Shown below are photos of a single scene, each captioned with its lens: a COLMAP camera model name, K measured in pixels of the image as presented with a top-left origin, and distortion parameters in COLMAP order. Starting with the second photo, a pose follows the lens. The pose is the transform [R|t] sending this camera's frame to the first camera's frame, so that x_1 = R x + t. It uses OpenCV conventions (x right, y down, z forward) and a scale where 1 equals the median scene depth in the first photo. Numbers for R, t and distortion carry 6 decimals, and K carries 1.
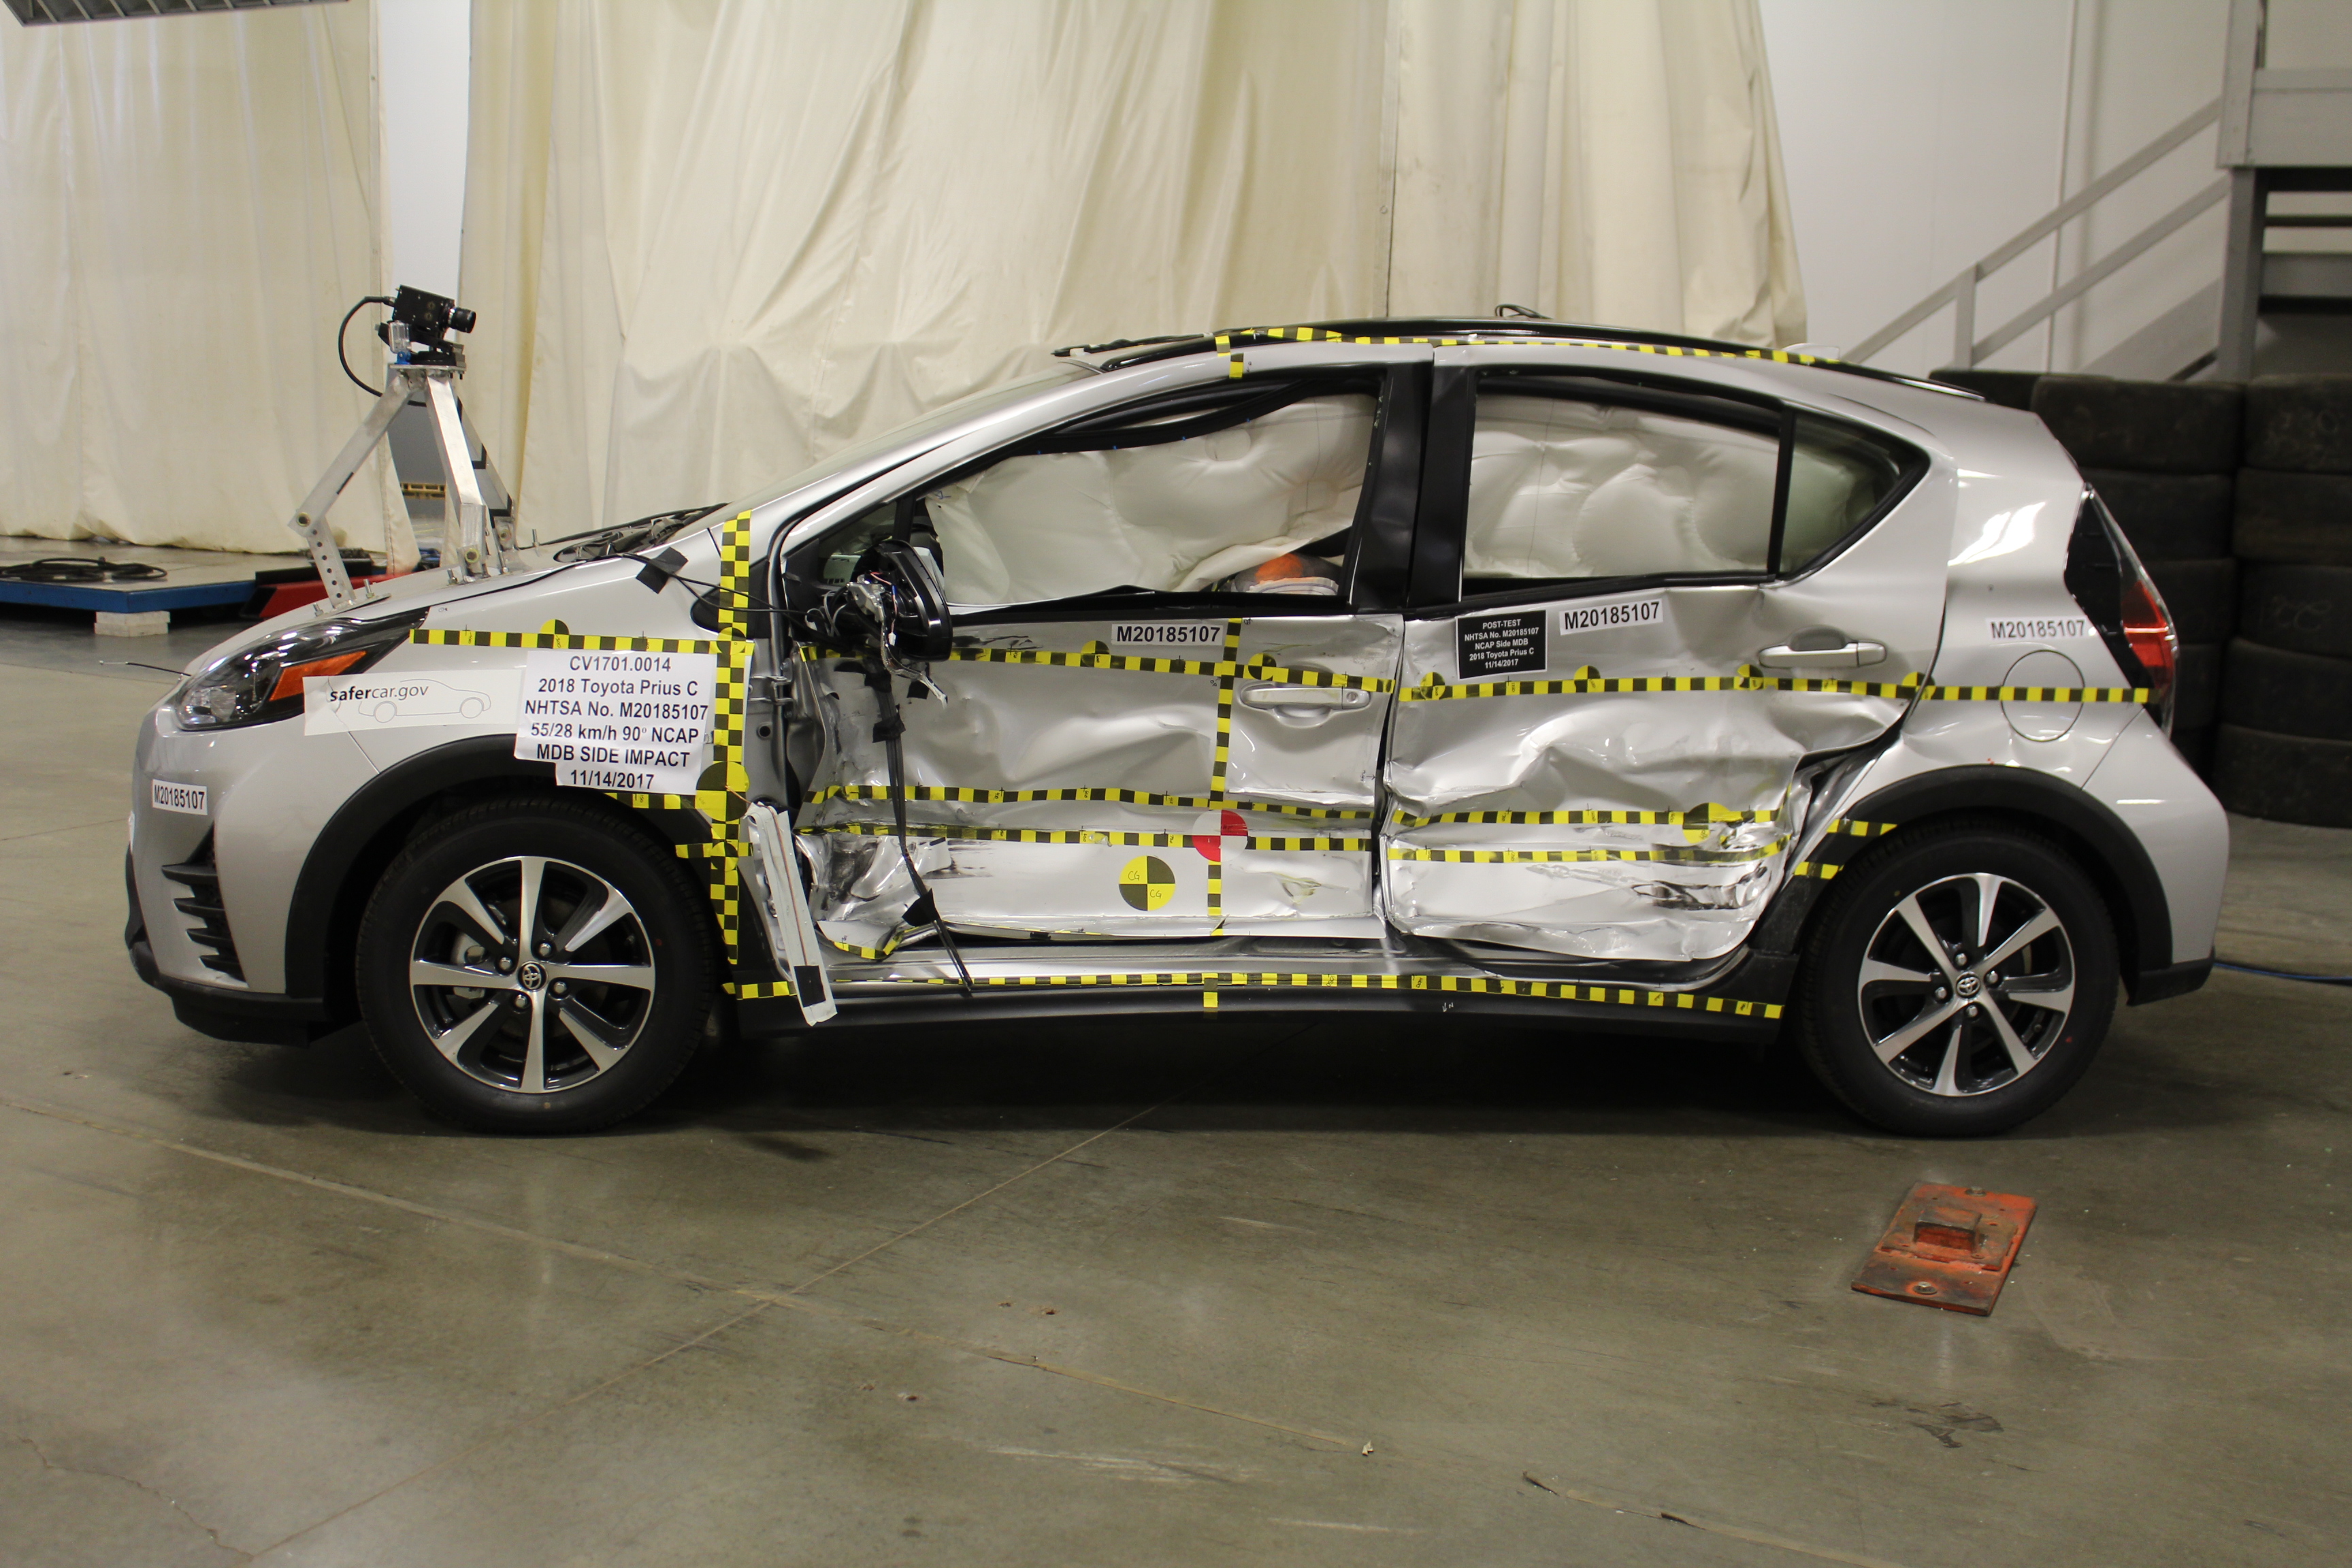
lens RADIAL K [[2404.7, 0, 1213.5], [0, 2404.7, 783.8], [0, 0, 1]] dist [-0.092277, 0.023116]
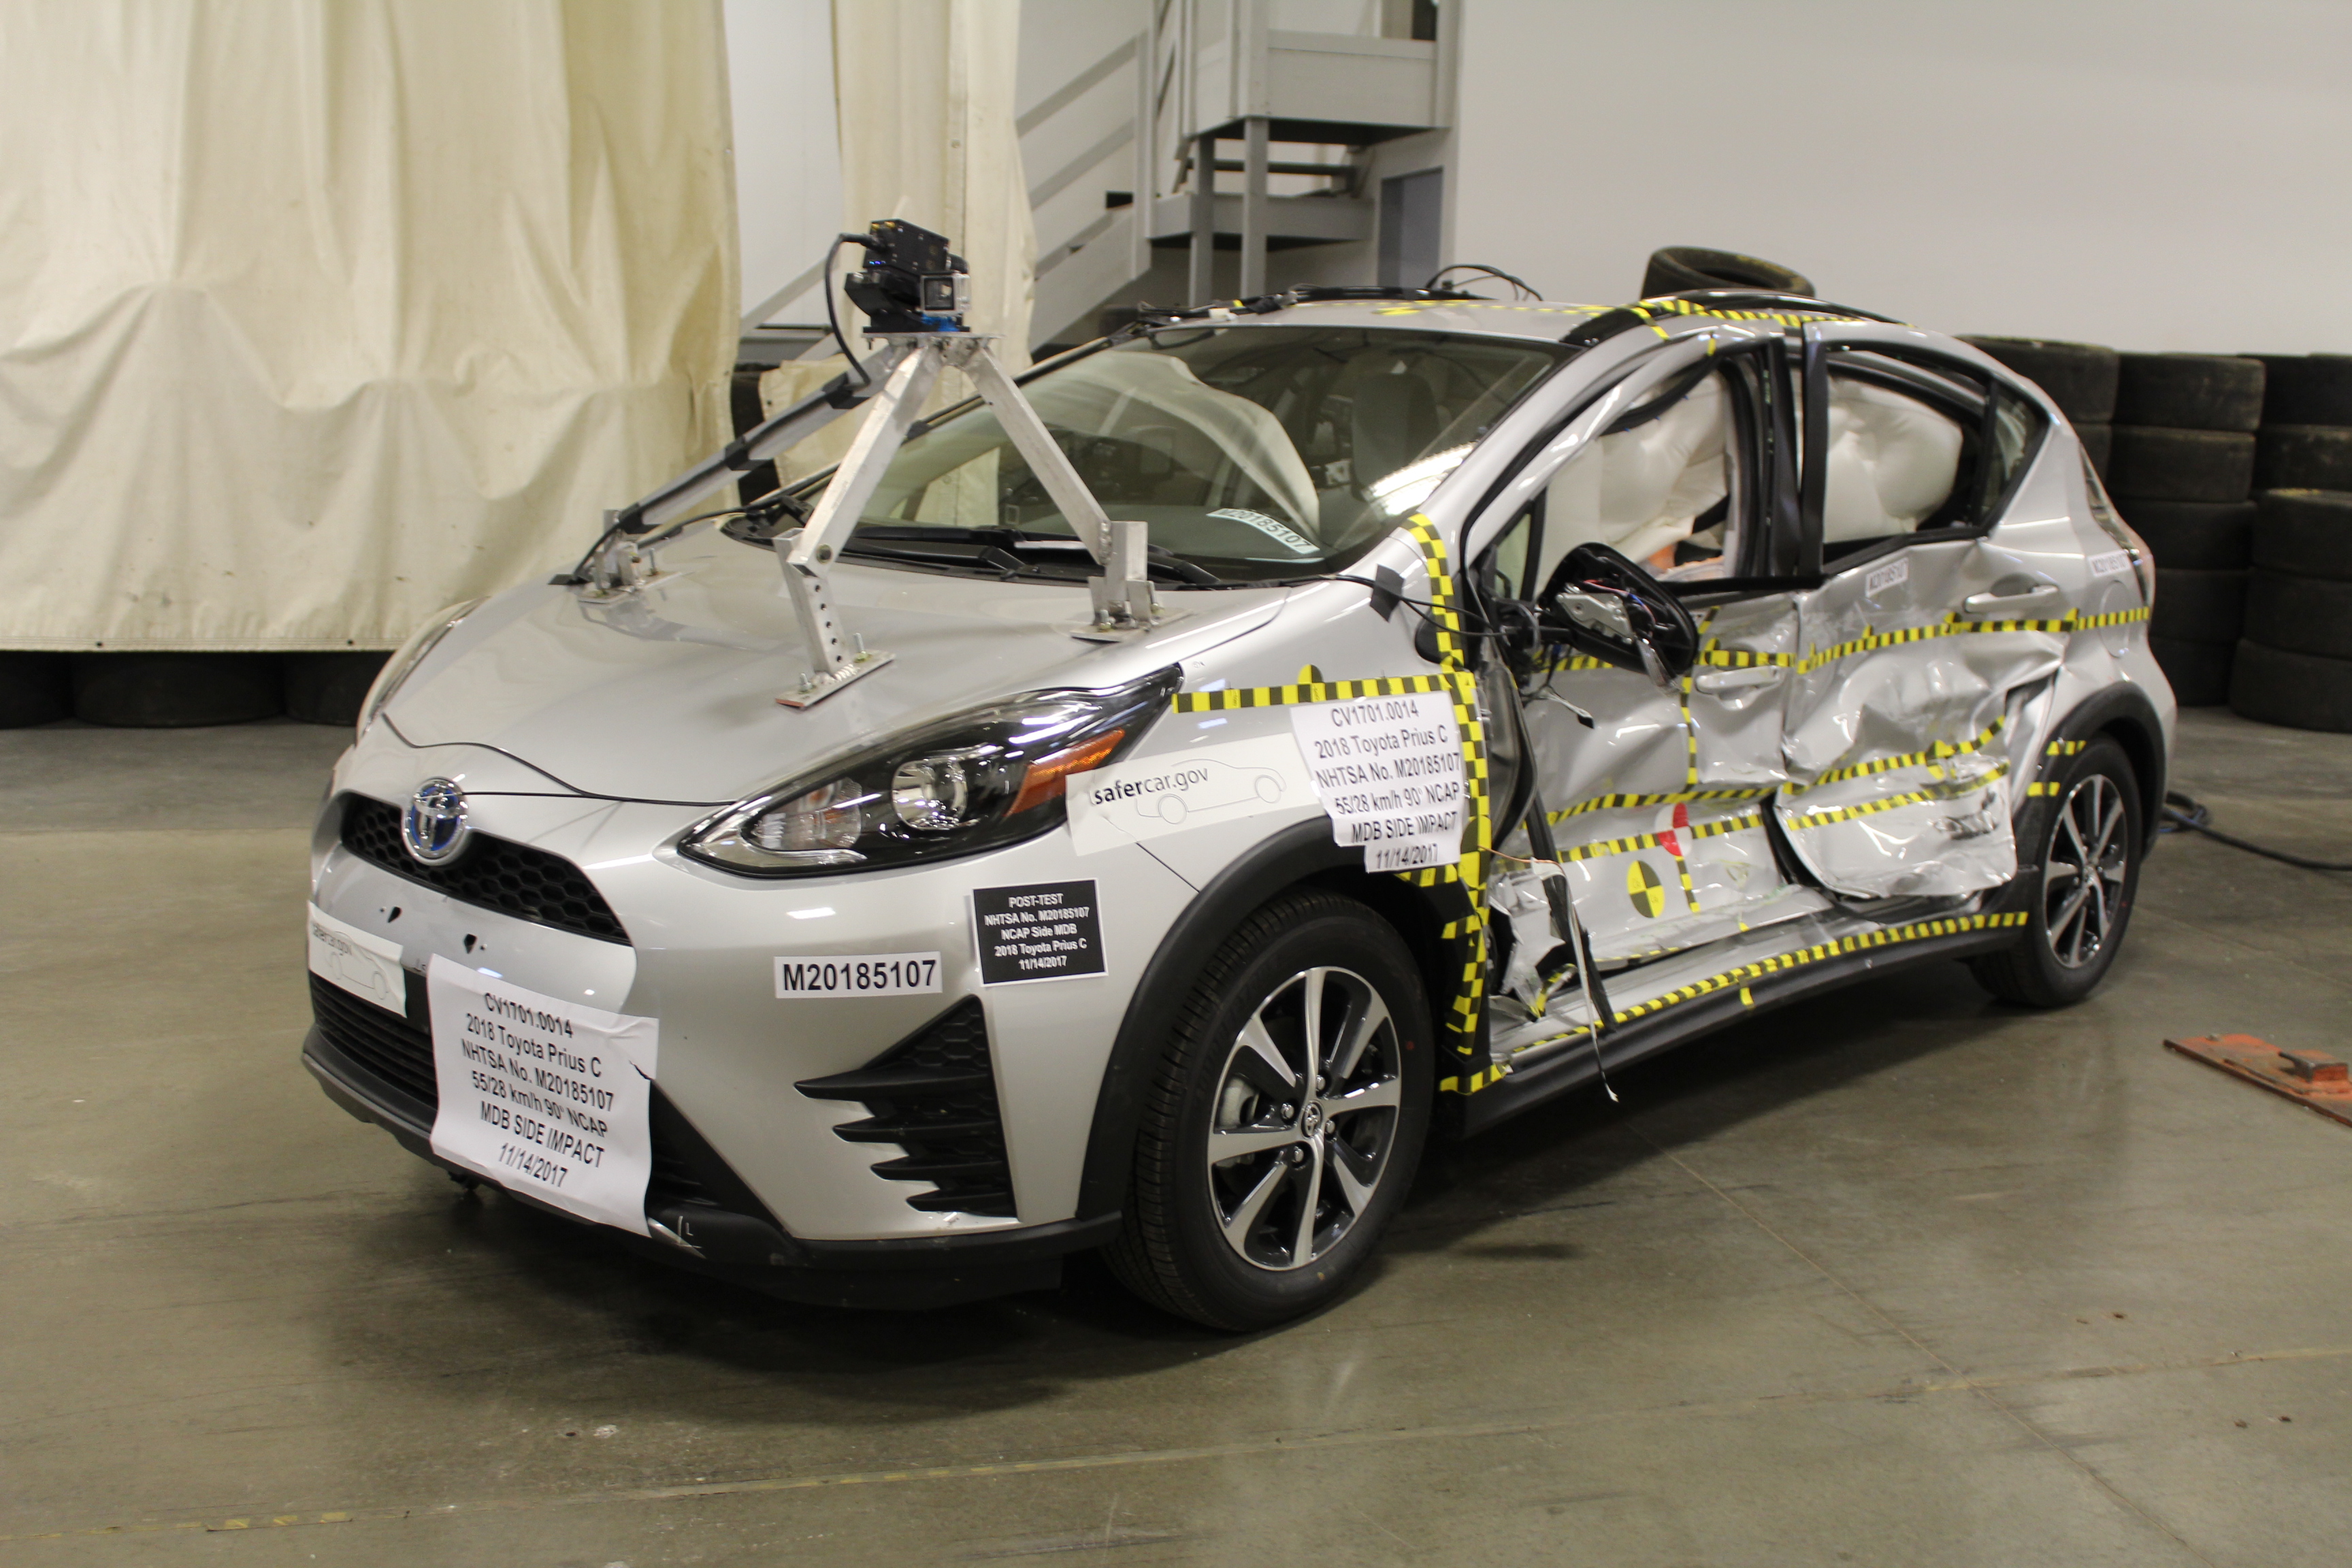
lens RADIAL K [[2404.7, 0, 1213.5], [0, 2404.7, 783.8], [0, 0, 1]] dist [-0.092277, 0.023116]
pose [[0.752200, -0.120416, 0.647839, -0.767673], [0.099156, 0.992650, 0.069378, -0.082861], [-0.651432, 0.012051, 0.758611, 0.397140]]
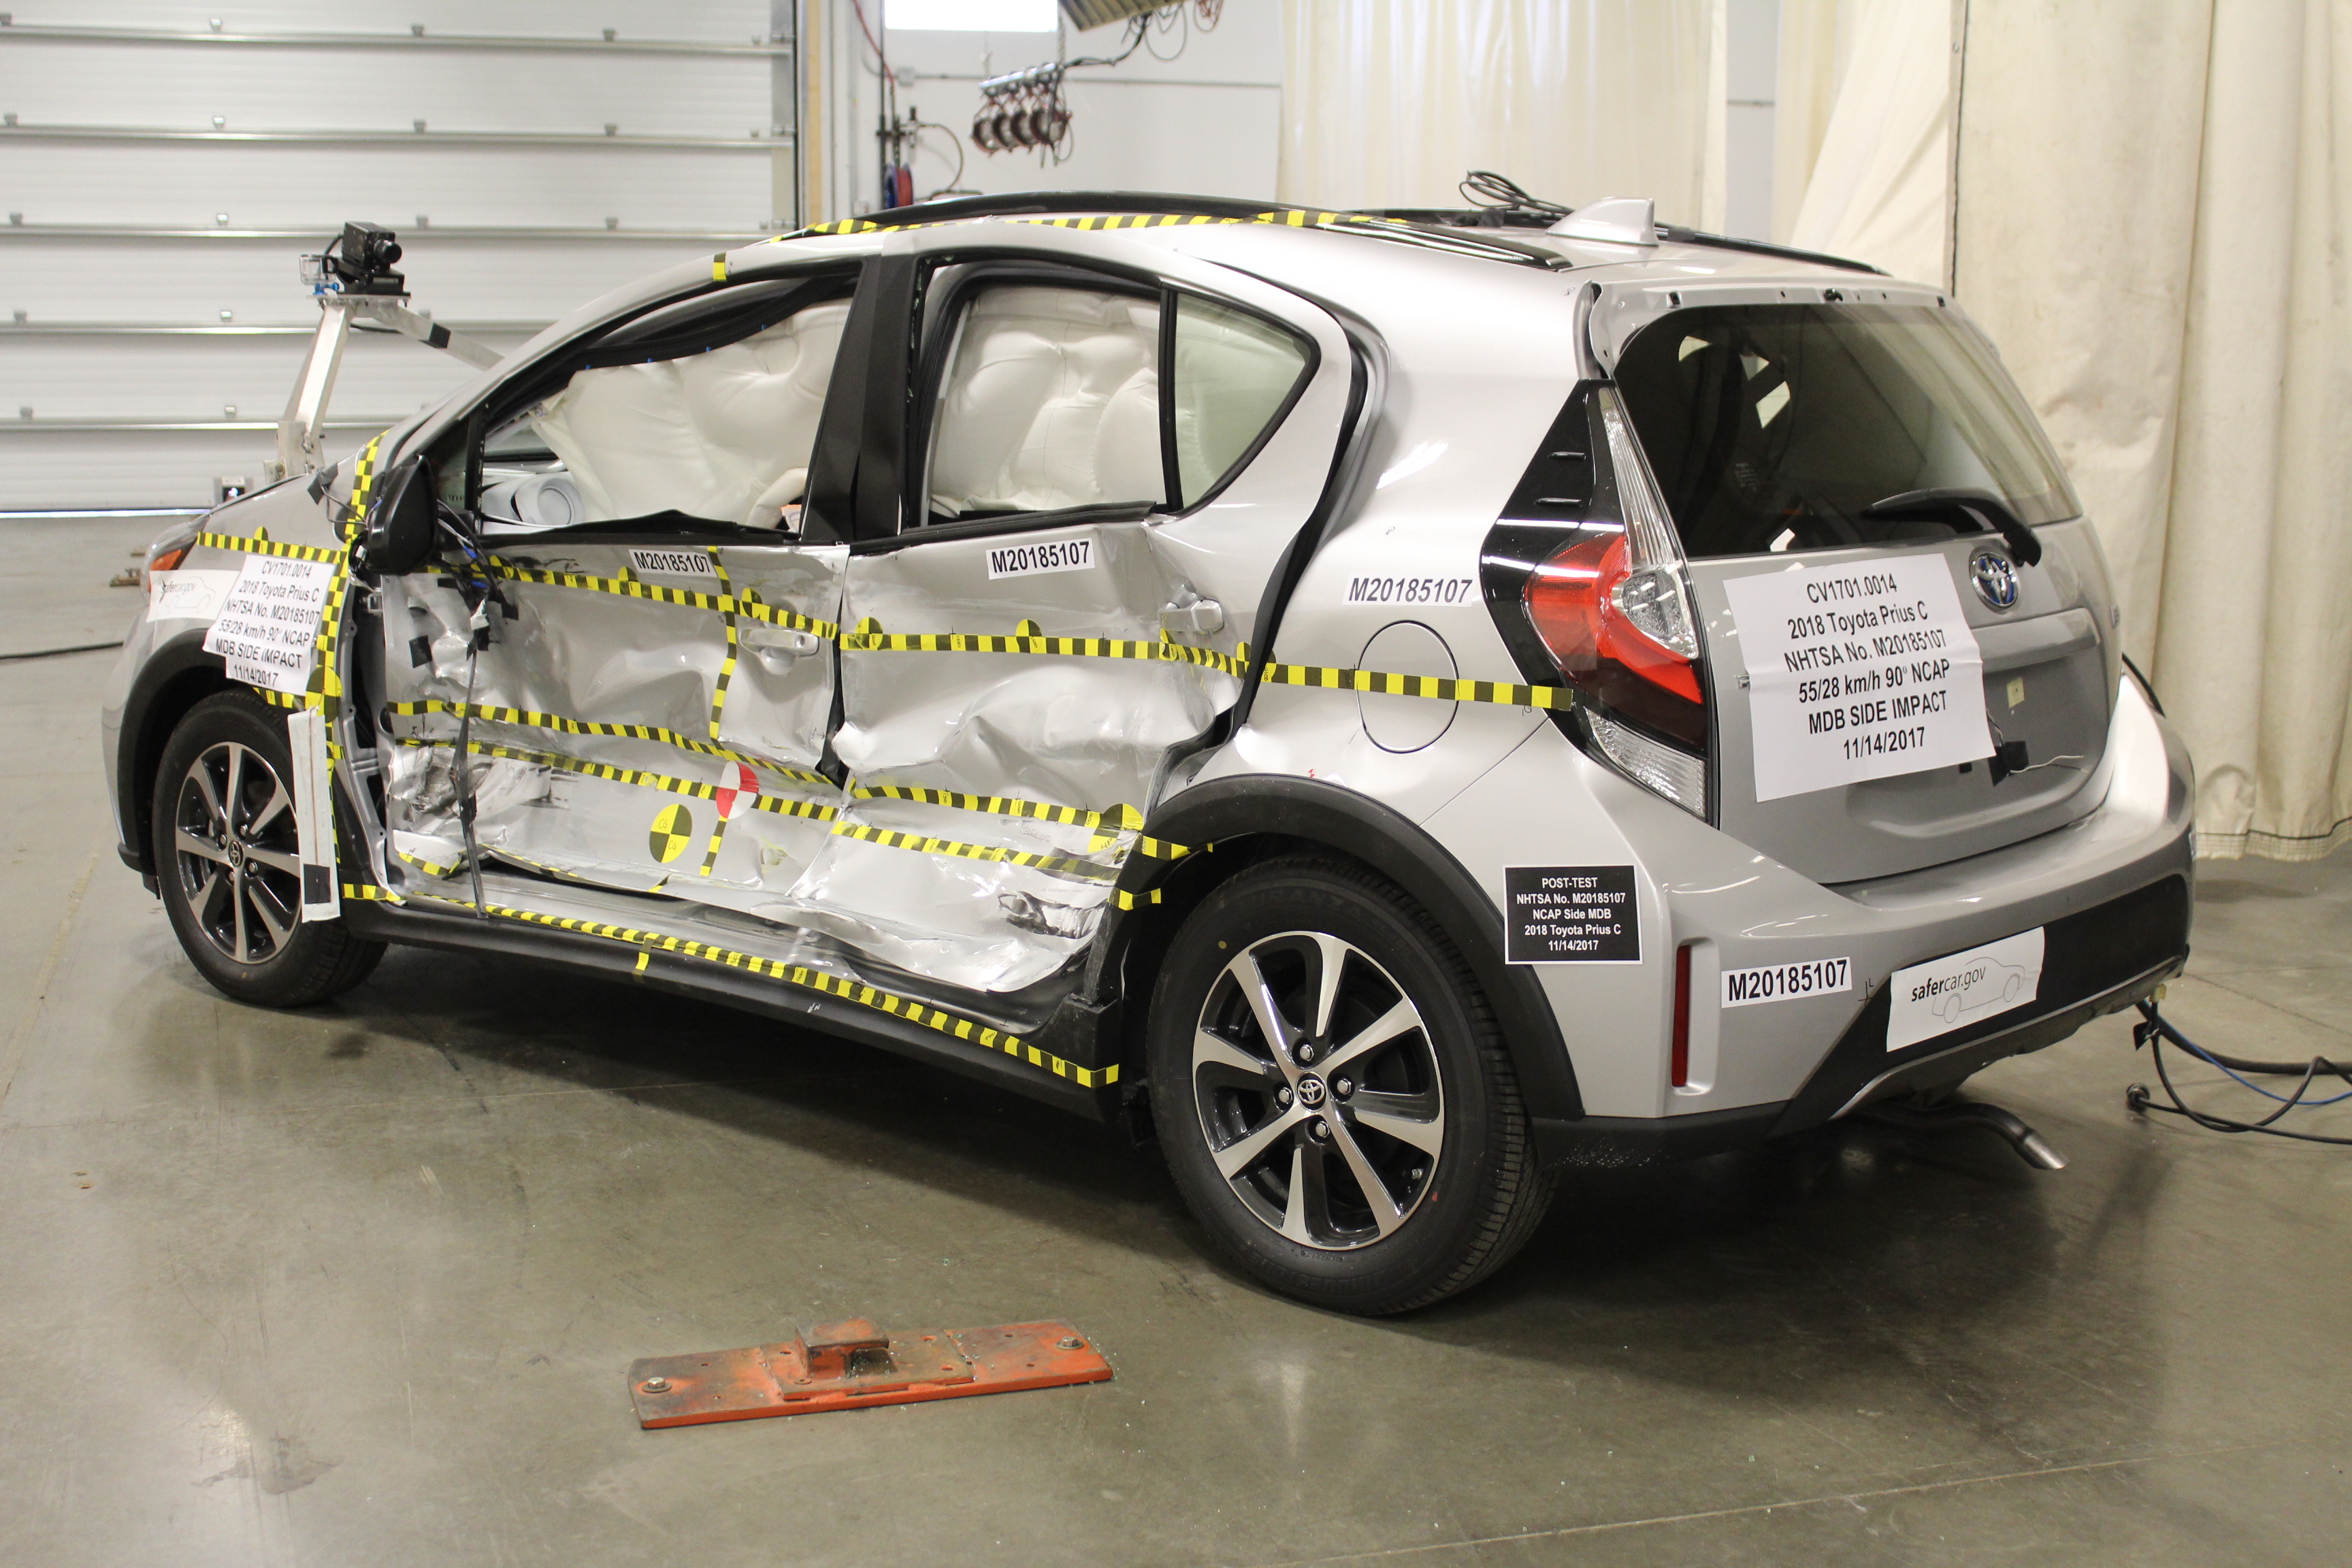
lens RADIAL K [[2946.9, 0, 1176.0], [0, 2946.9, 784.0], [0, 0, 1]] dist [-0.038132, -0.008612]
pose [[0.681097, 0.083153, -0.727456, 0.928672], [-0.098381, 0.994914, 0.021614, -0.021003], [0.725554, 0.056847, 0.685814, 0.369700]]
